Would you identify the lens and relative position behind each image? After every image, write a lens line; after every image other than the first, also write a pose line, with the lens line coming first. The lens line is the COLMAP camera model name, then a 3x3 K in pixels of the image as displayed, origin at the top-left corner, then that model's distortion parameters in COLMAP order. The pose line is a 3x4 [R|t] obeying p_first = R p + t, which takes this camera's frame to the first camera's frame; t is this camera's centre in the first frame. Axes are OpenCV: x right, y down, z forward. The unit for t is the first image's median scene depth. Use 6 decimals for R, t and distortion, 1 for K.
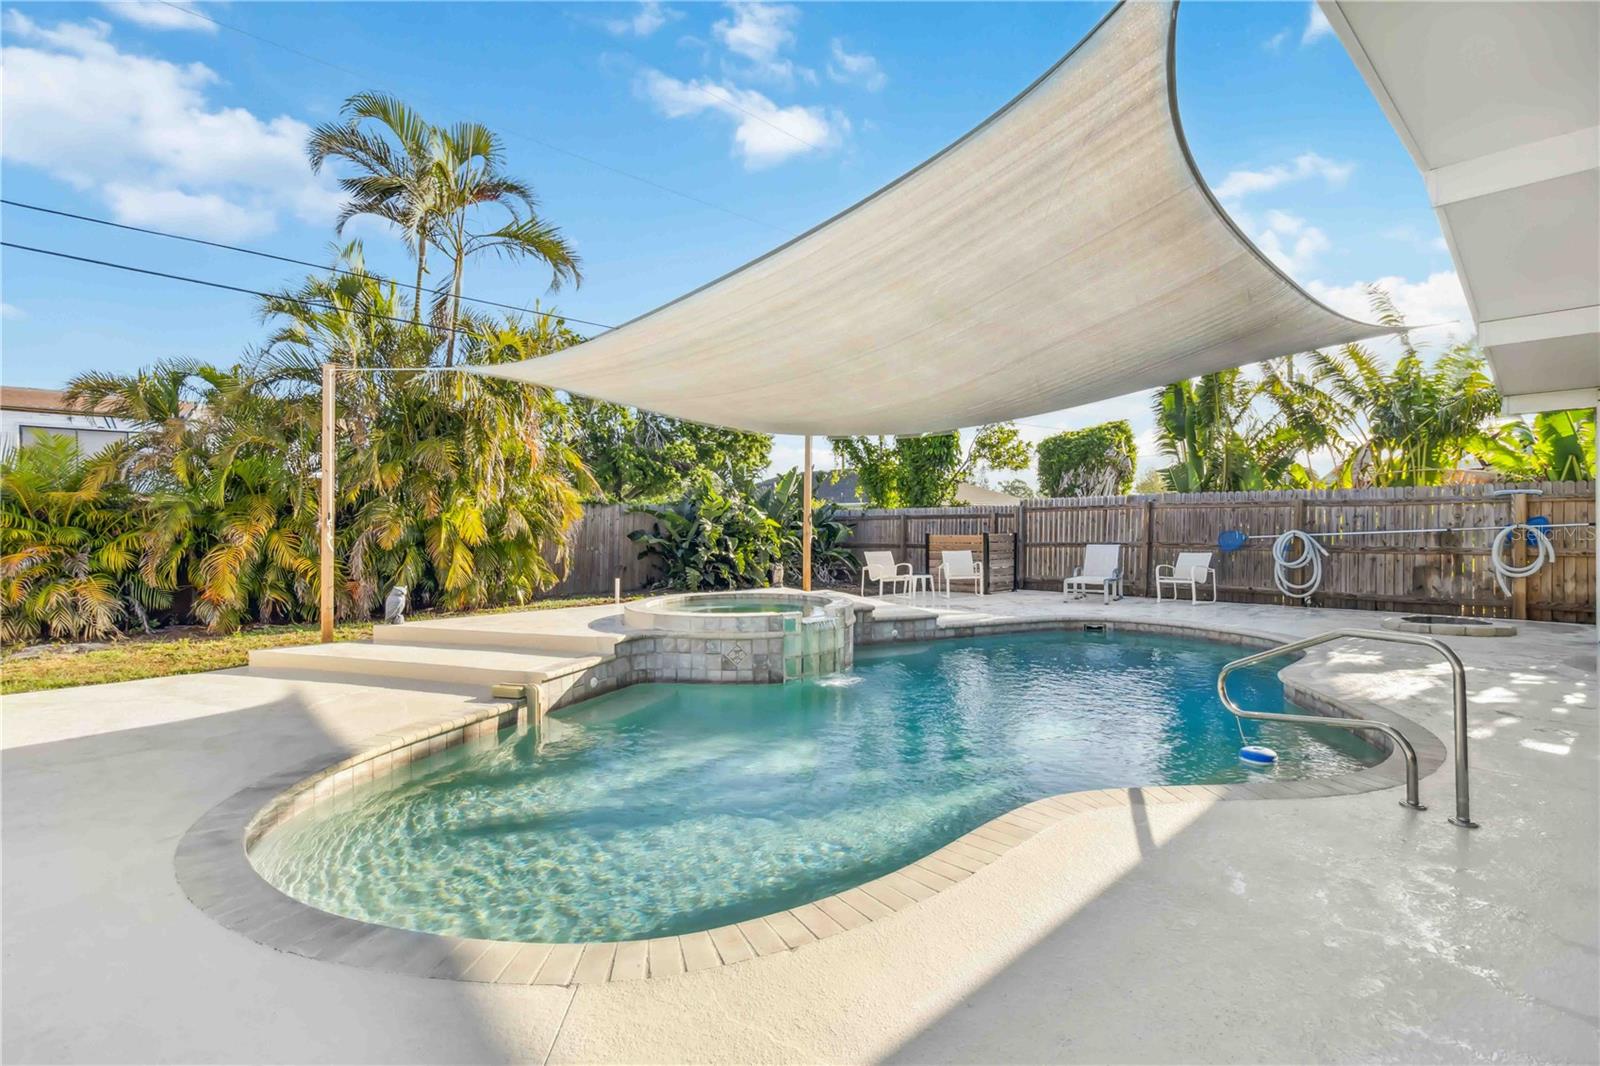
lens RADIAL K [[750.2, 0, 798.7], [0, 750.2, 524.1], [0, 0, 1]] dist [0.003111, 0.000187]
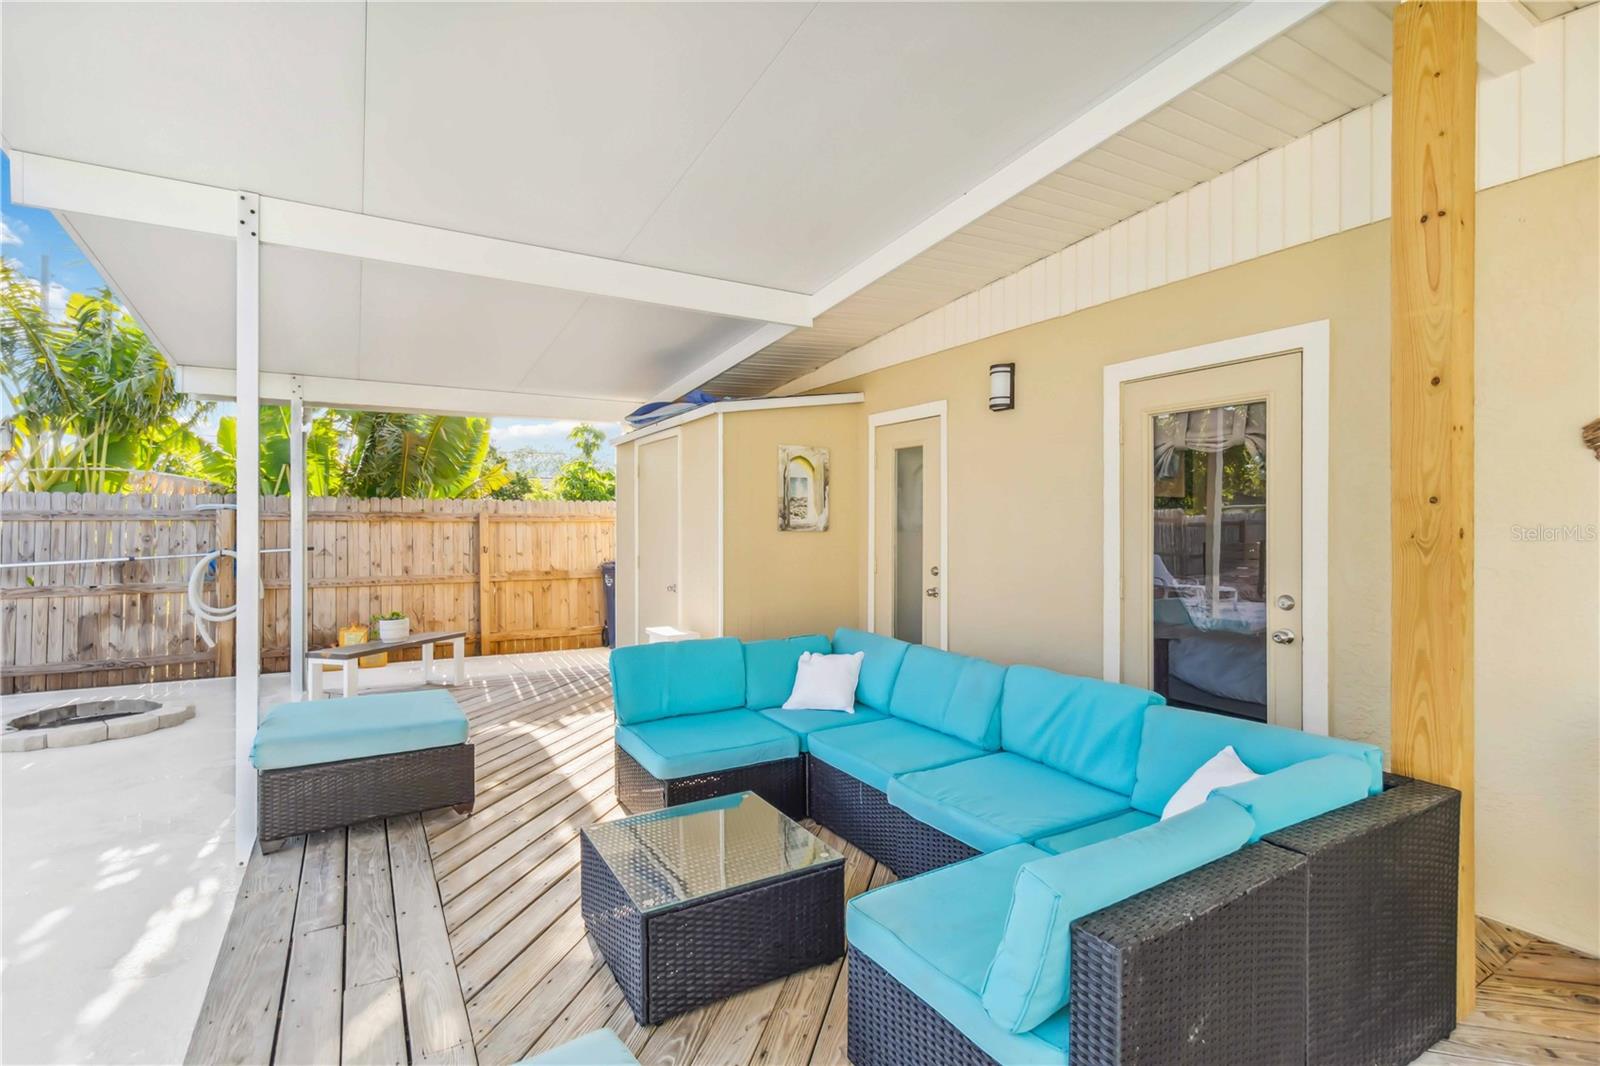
lens RADIAL K [[750.2, 0, 798.7], [0, 750.2, 524.1], [0, 0, 1]] dist [0.003111, 0.000187]
pose [[0.232259, 0.010057, 0.972602, 0.322057], [-0.001671, 0.999949, -0.009941, -0.017250], [-0.972653, 0.000684, 0.232264, 0.238019]]
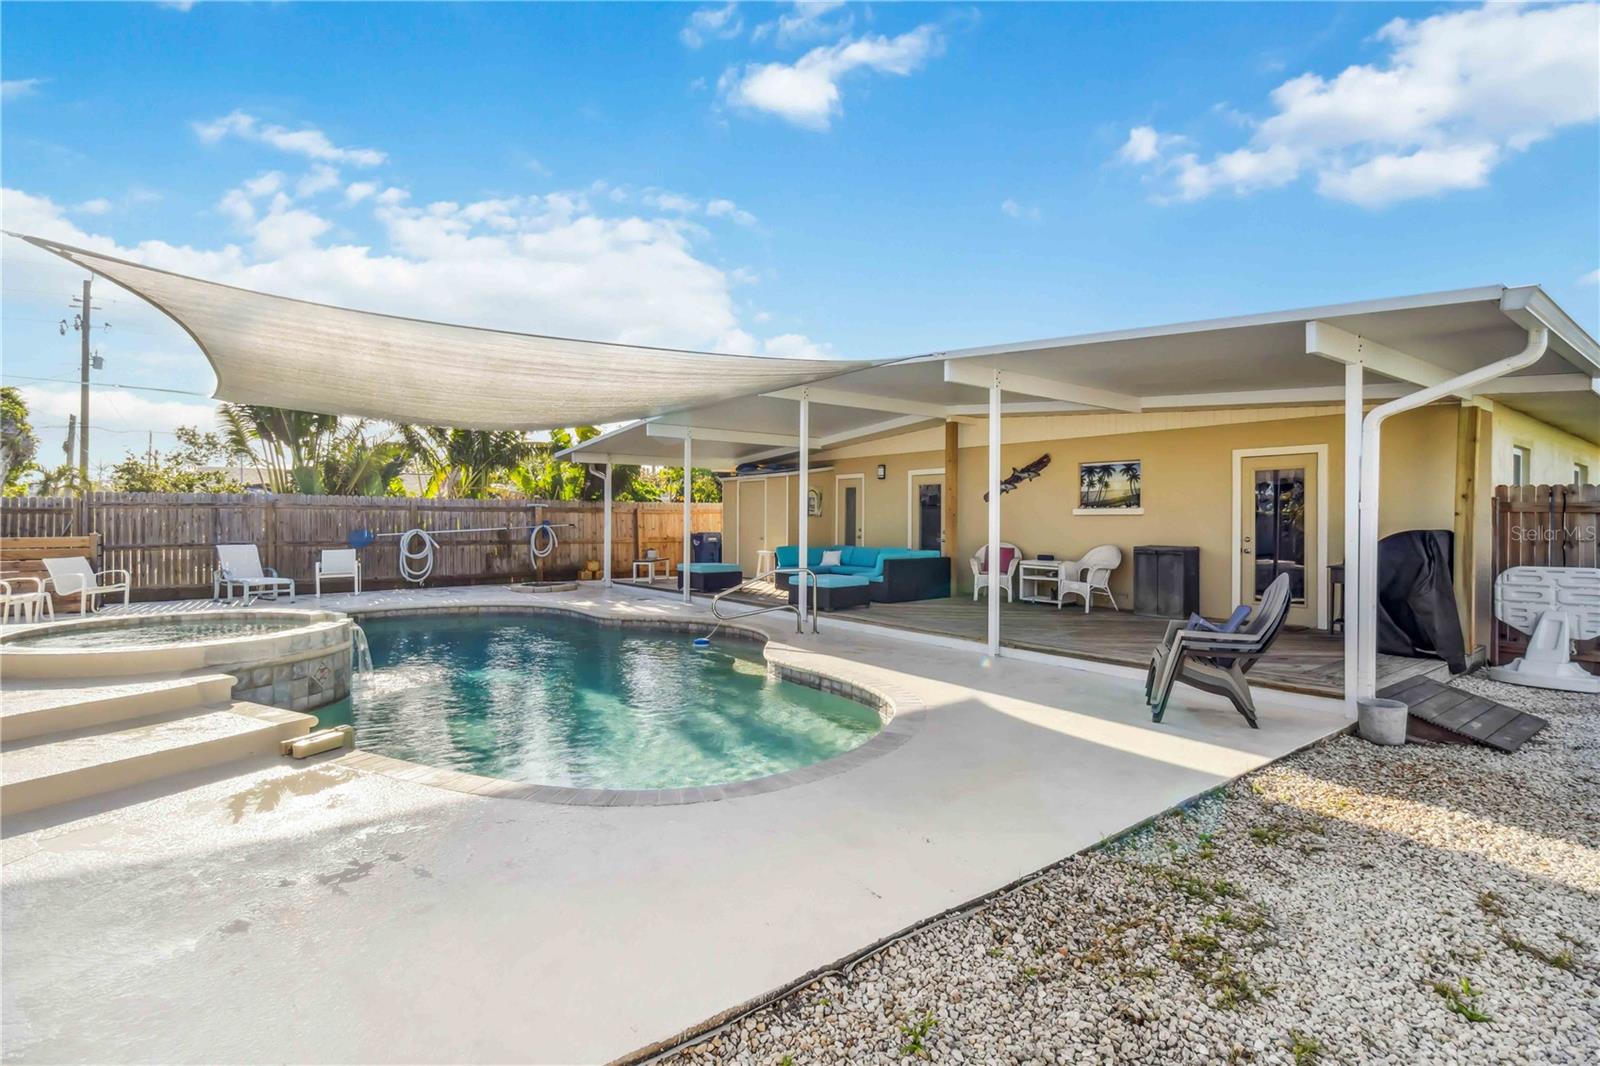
lens RADIAL K [[750.2, 0, 798.7], [0, 750.2, 524.1], [0, 0, 1]] dist [0.003111, 0.000187]
pose [[0.109428, 0.003028, 0.993990, -0.567324], [-0.005337, 0.999983, -0.002458, -0.000574], [-0.993980, -0.005036, 0.109442, 0.225399]]
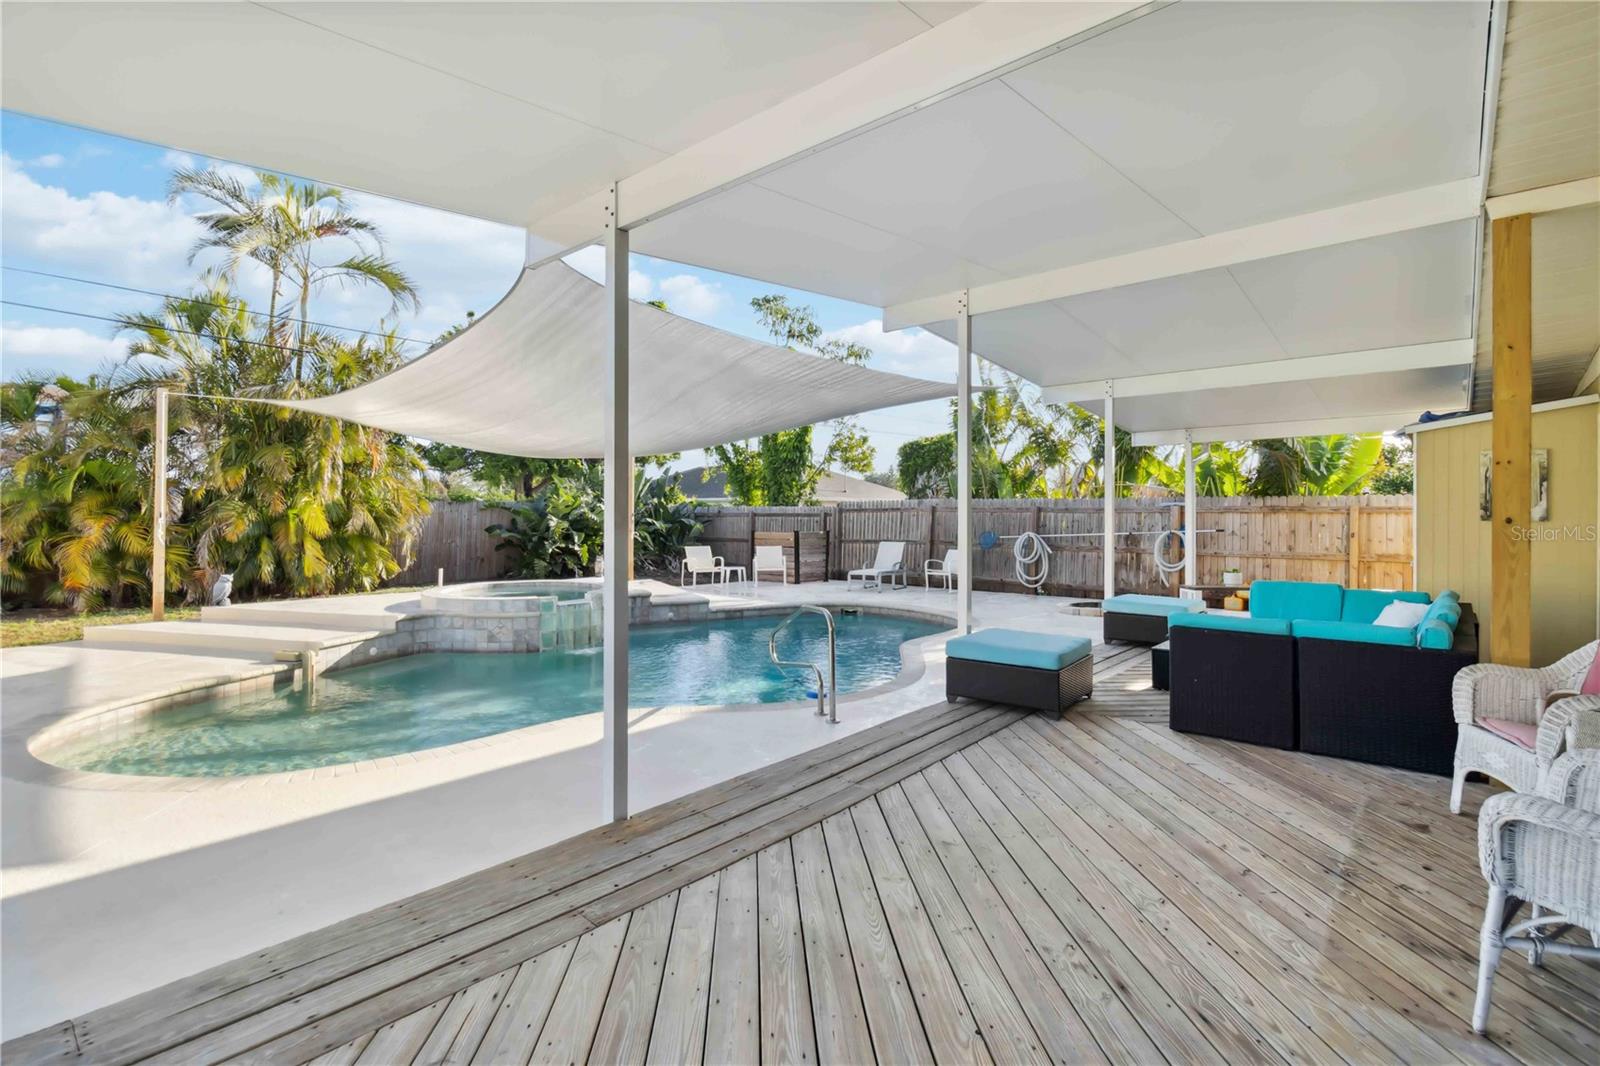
lens RADIAL K [[746.5, 0, 799.2], [0, 746.5, 513.1], [0, 0, 1]] dist [0.000695, 0.000837]
pose [[0.996487, 0.011737, 0.082916, 0.198689], [-0.011556, 0.999930, -0.002669, -0.015804], [-0.082941, 0.001702, 0.996553, -0.185242]]
